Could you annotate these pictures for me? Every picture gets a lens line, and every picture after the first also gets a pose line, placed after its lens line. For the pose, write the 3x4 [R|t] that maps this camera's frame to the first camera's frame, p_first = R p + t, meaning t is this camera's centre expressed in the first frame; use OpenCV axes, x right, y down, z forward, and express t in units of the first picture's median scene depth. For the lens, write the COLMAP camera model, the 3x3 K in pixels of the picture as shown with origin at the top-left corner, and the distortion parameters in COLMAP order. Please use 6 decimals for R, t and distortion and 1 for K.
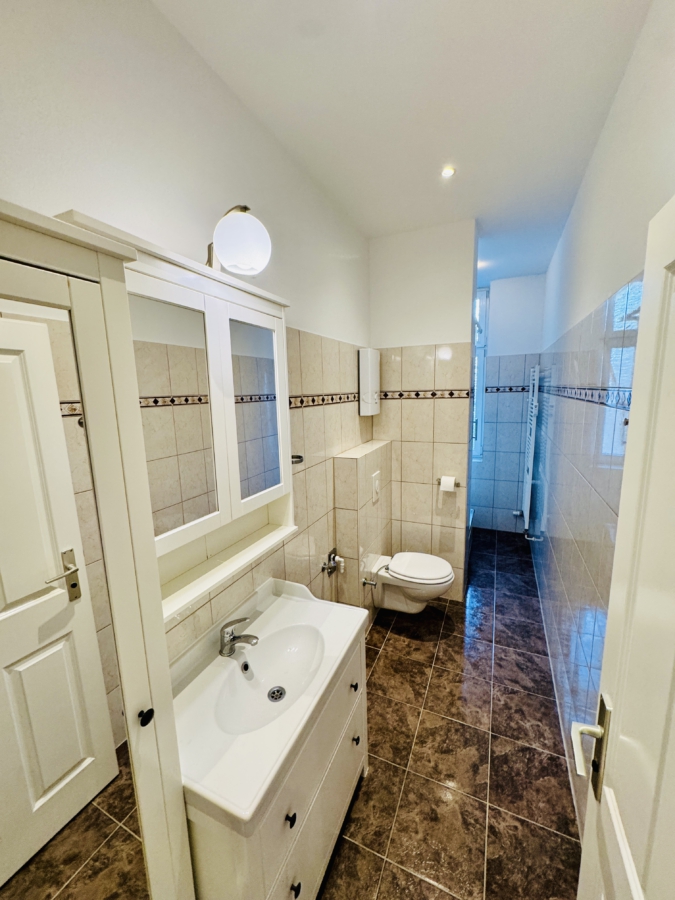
lens RADIAL K [[360.7, 0, 340.7], [0, 360.7, 441.2], [0, 0, 1]] dist [-0.000478, 0.000949]
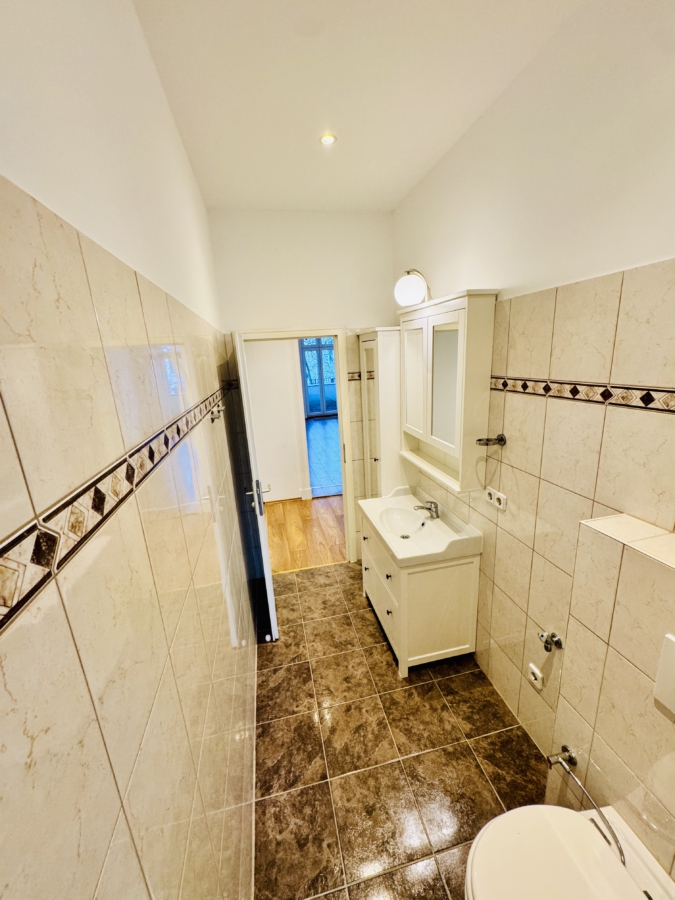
lens RADIAL K [[360.7, 0, 336.4], [0, 360.7, 454.8], [0, 0, 1]] dist [-0.000478, 0.000949]
pose [[-0.809249, 0.230118, -0.540520, 0.730539], [-0.007850, 0.915769, 0.401628, -0.302266], [0.587413, 0.329260, -0.739279, 1.474234]]
